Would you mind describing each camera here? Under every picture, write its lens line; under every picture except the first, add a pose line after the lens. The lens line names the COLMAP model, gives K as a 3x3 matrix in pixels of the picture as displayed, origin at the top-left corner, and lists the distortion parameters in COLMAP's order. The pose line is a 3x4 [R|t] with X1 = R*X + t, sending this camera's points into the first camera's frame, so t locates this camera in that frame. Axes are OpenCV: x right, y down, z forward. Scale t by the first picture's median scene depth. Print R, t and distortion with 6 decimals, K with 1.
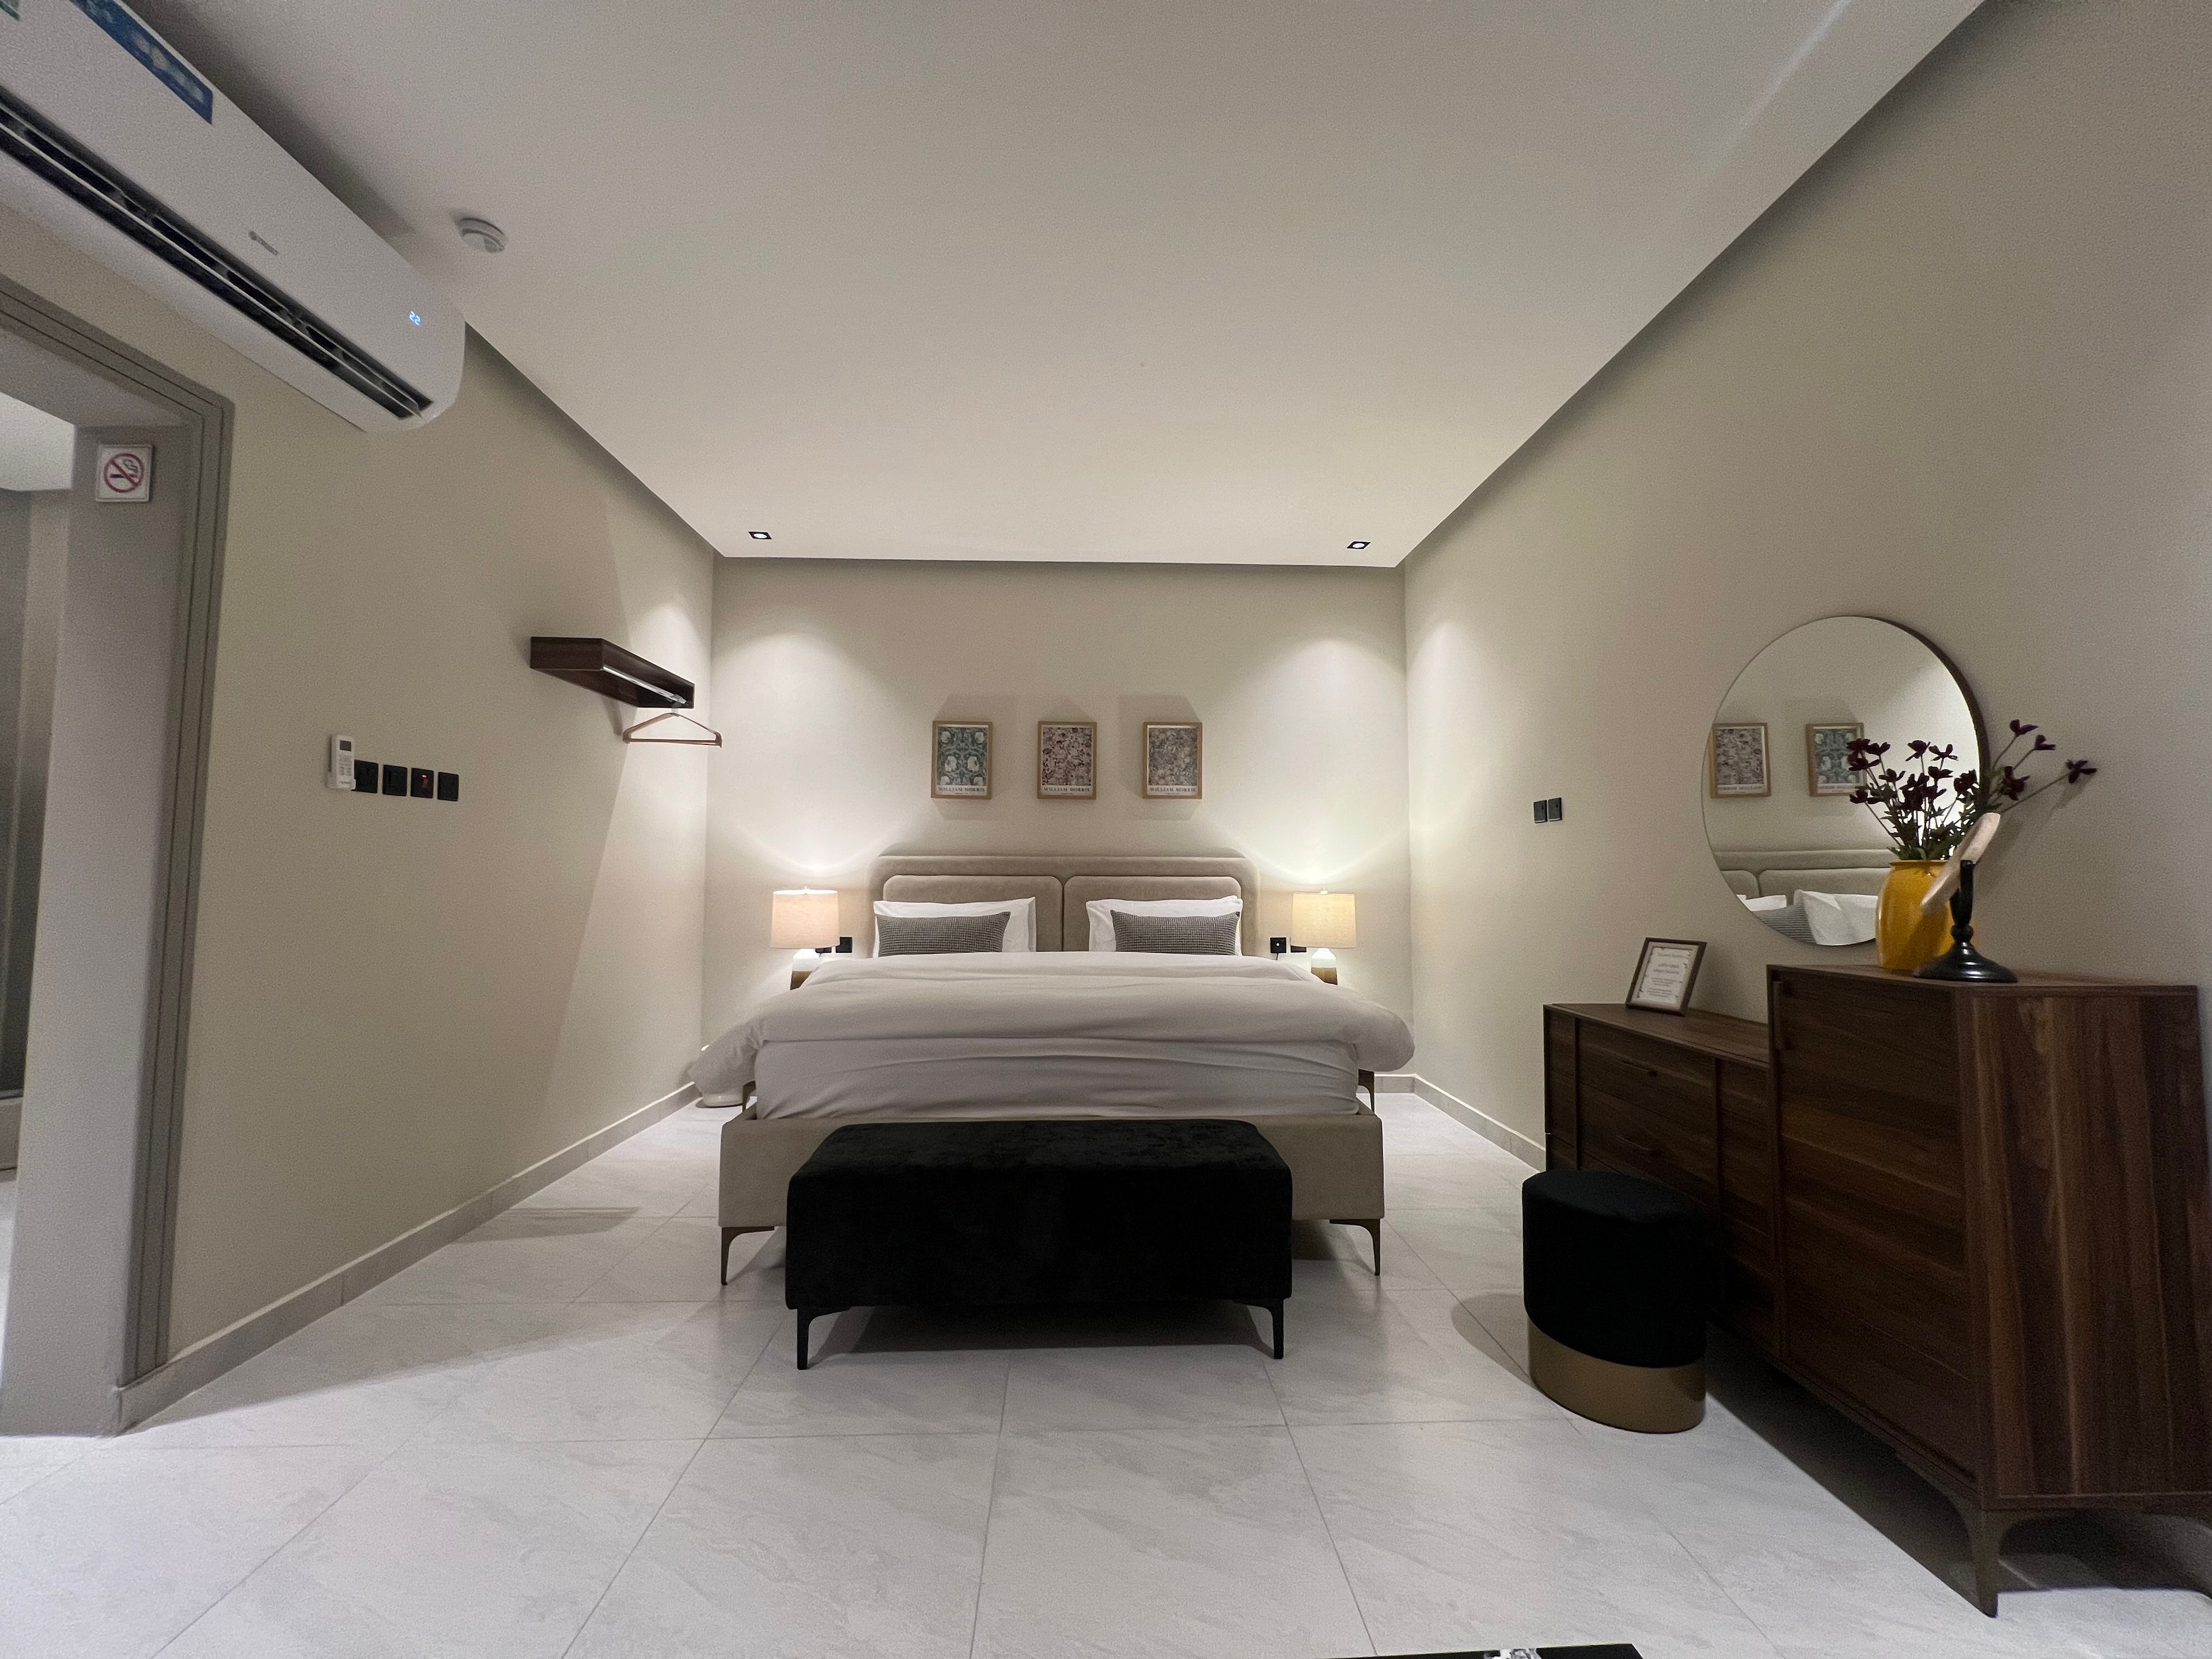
lens RADIAL K [[888.4, 0, 1106.0], [0, 888.4, 829.5], [0, 0, 1]] dist [0.001159, 0.000124]
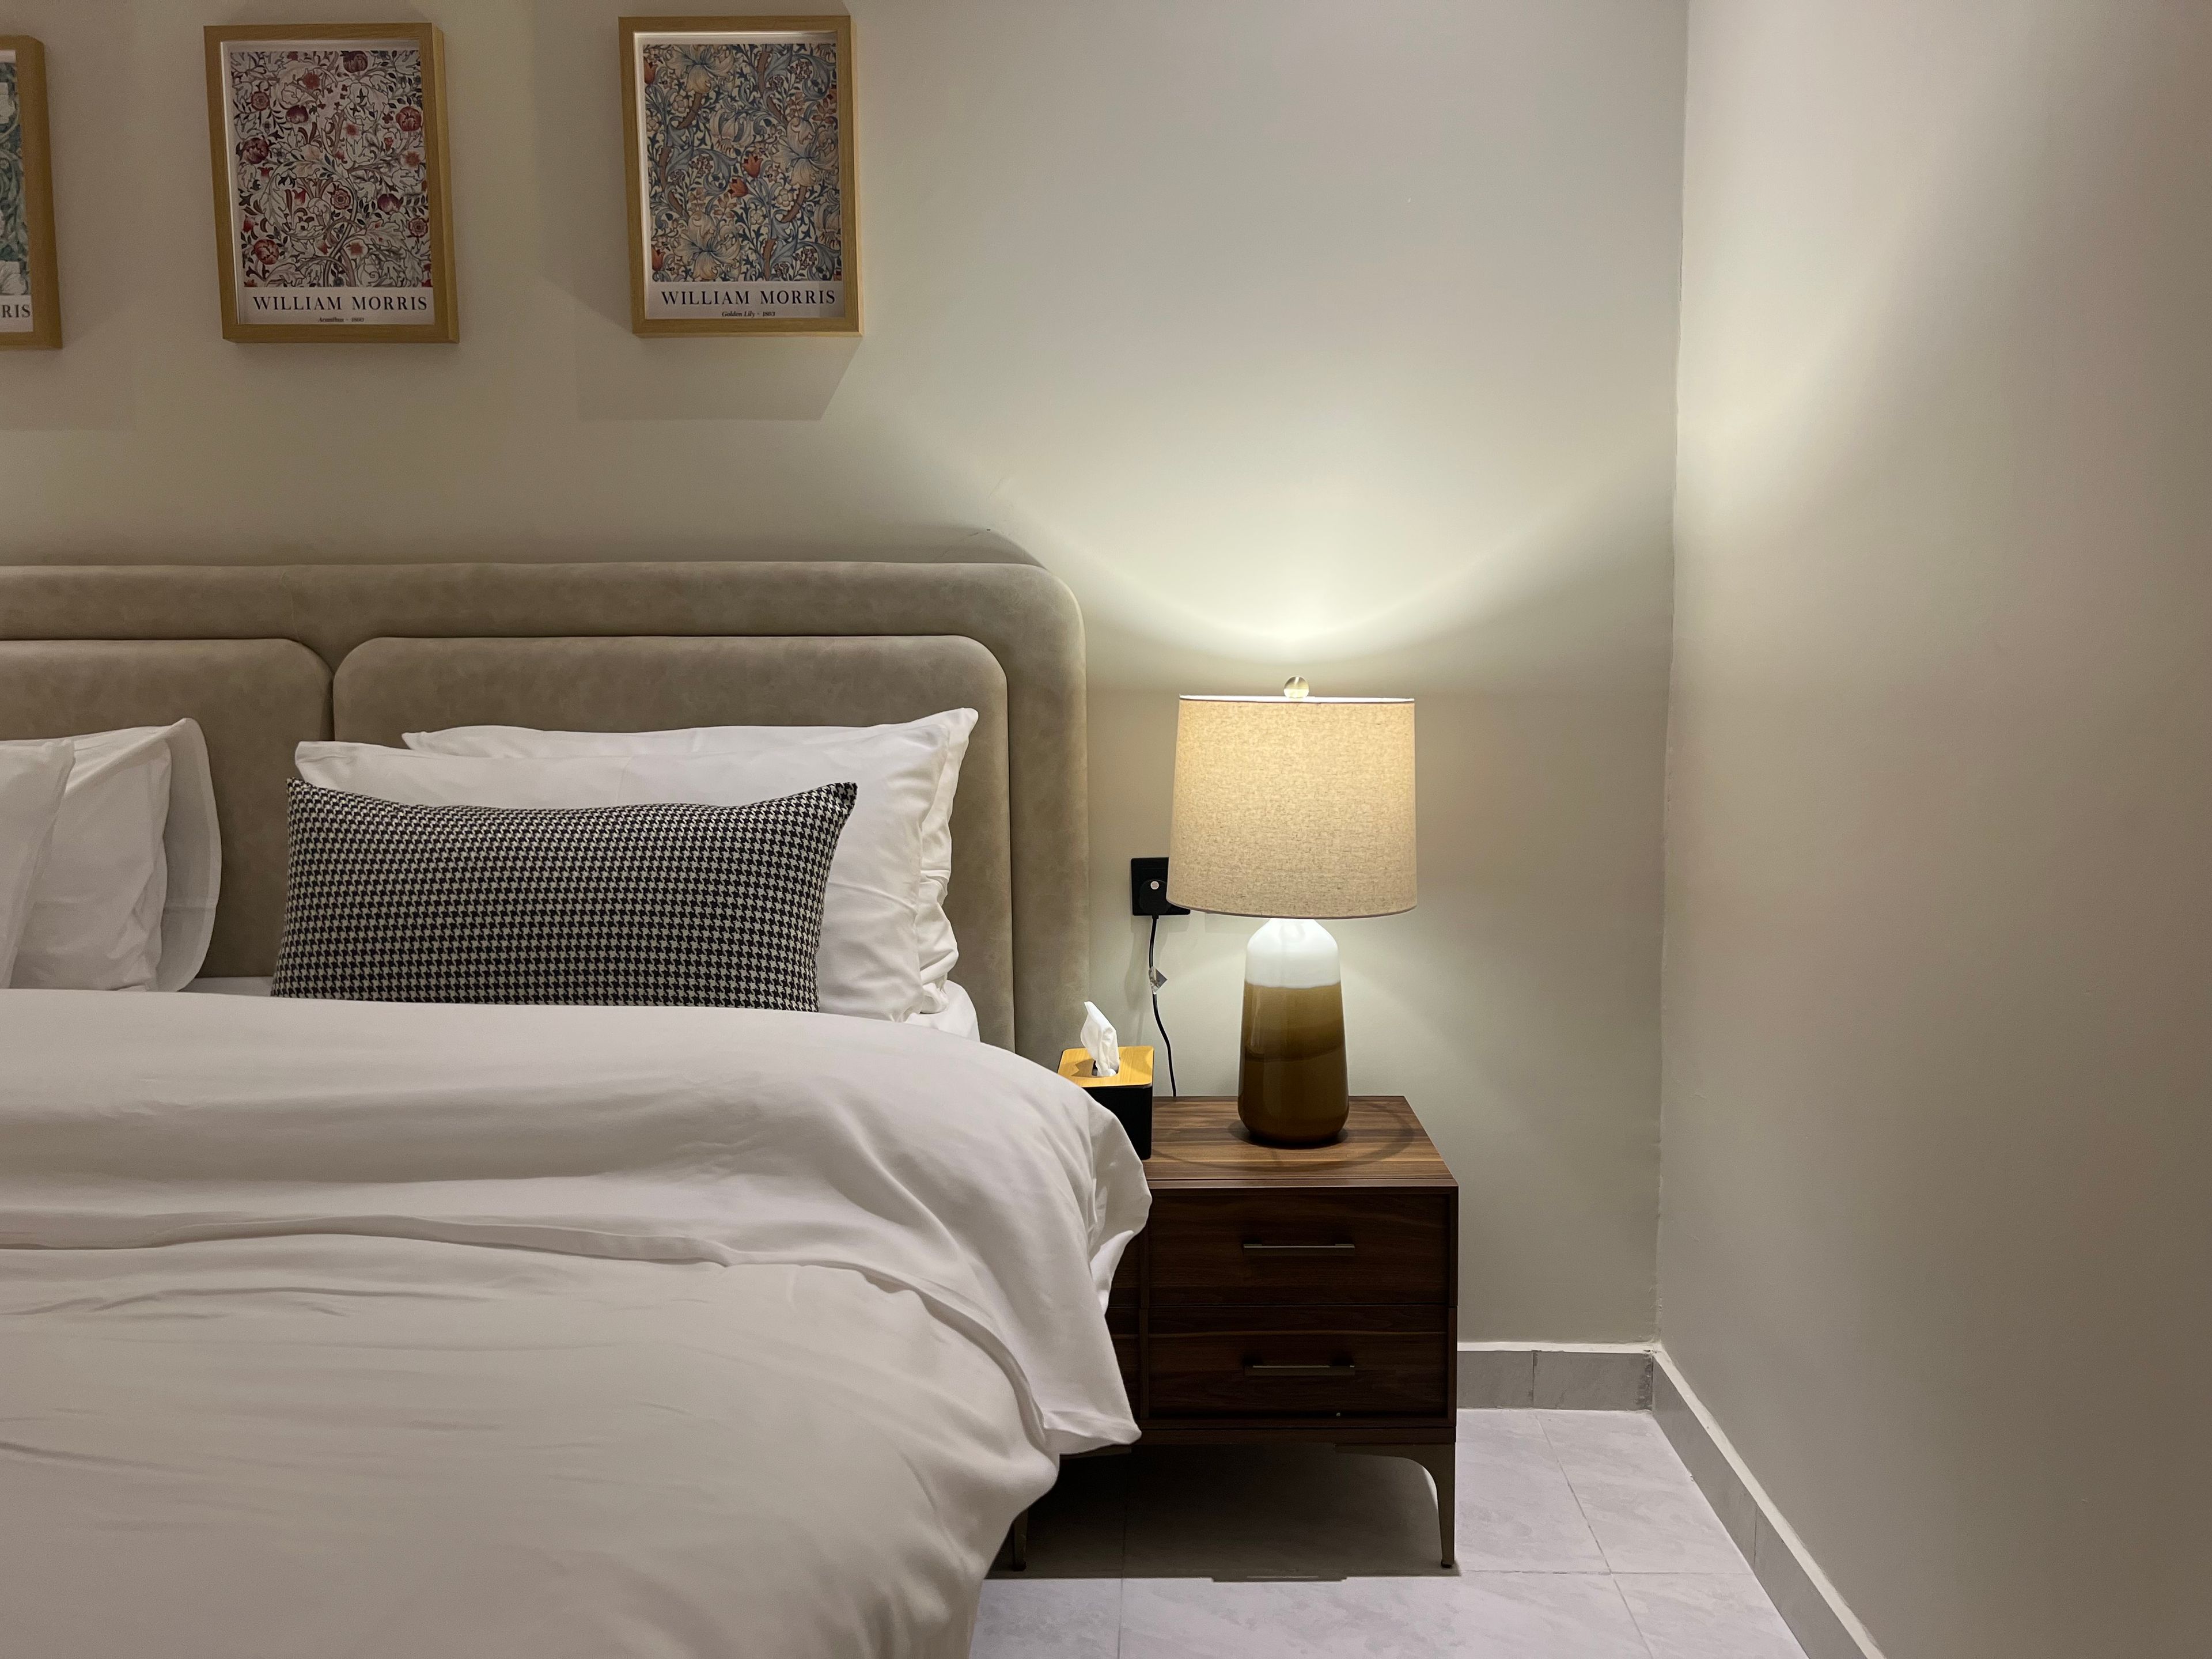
lens RADIAL K [[1688.6, 0, 1106.0], [0, 1688.6, 829.5], [0, 0, 1]] dist [0.025178, -0.002199]
pose [[0.998355, -0.005813, -0.057046, 0.208530], [0.015045, 0.986548, 0.162776, 0.029531], [0.055333, -0.163366, 0.985013, 0.498812]]
